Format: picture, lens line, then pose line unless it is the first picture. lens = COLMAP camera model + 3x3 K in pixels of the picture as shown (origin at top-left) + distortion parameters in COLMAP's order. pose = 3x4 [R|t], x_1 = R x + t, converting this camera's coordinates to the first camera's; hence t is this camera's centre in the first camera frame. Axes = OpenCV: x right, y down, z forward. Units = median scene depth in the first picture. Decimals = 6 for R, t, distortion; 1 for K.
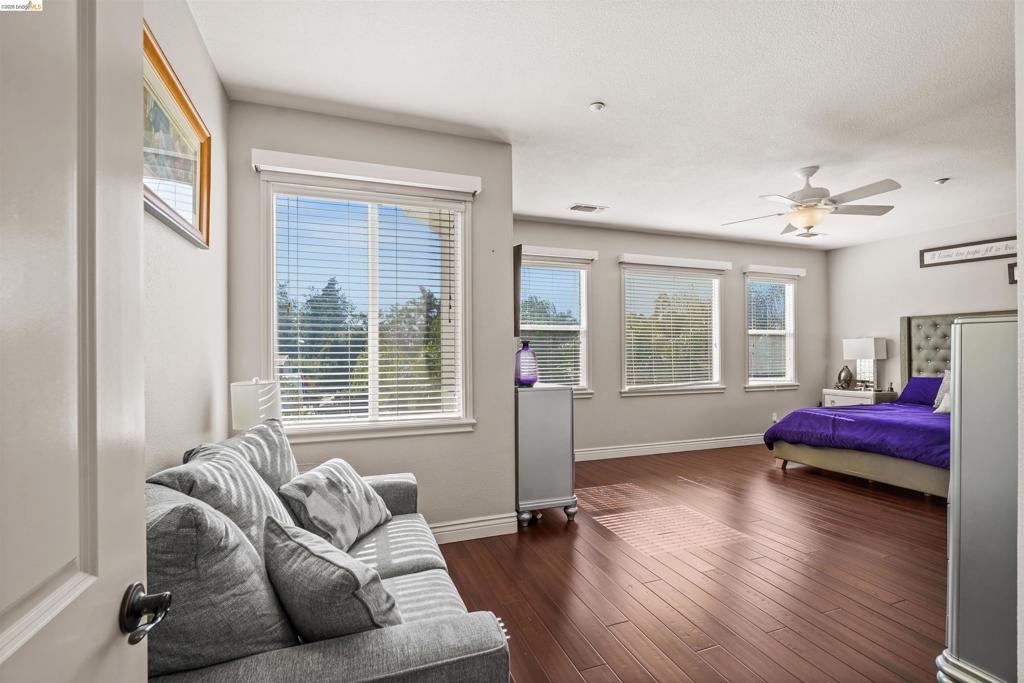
lens RADIAL K [[470.3, 0, 511.8], [0, 470.3, 346.7], [0, 0, 1]] dist [-0.005156, 0.000274]
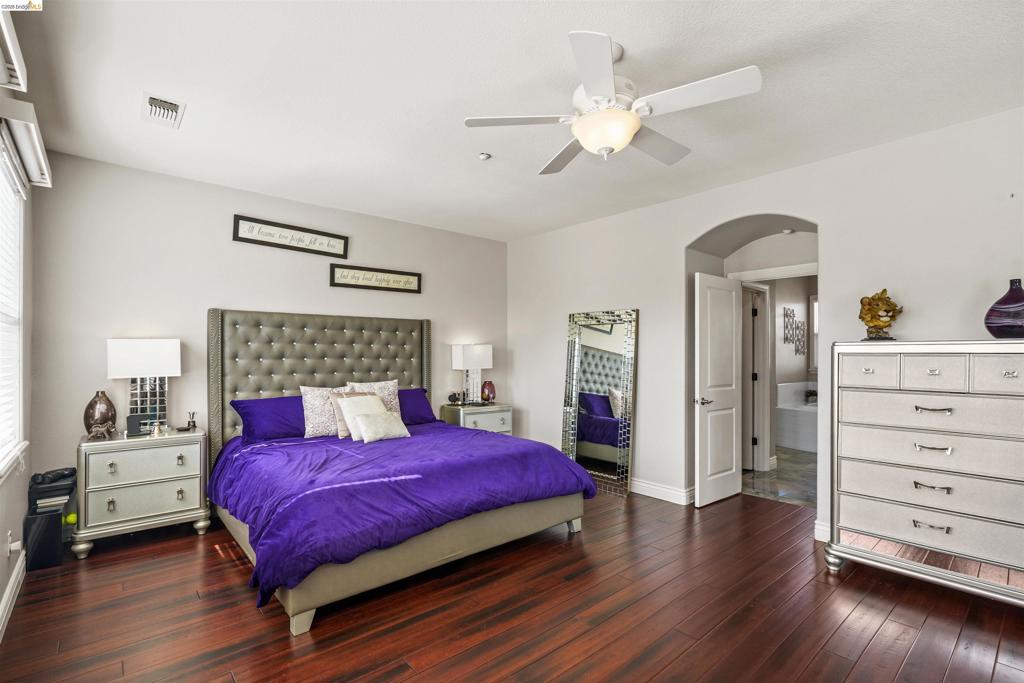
lens RADIAL K [[470.3, 0, 511.9], [0, 470.3, 345.6], [0, 0, 1]] dist [-0.005156, 0.000274]
pose [[-0.355379, 0.016638, 0.934574, 0.083832], [-0.006354, 0.999775, -0.020215, -0.001591], [-0.934701, -0.013122, -0.355193, 0.870424]]
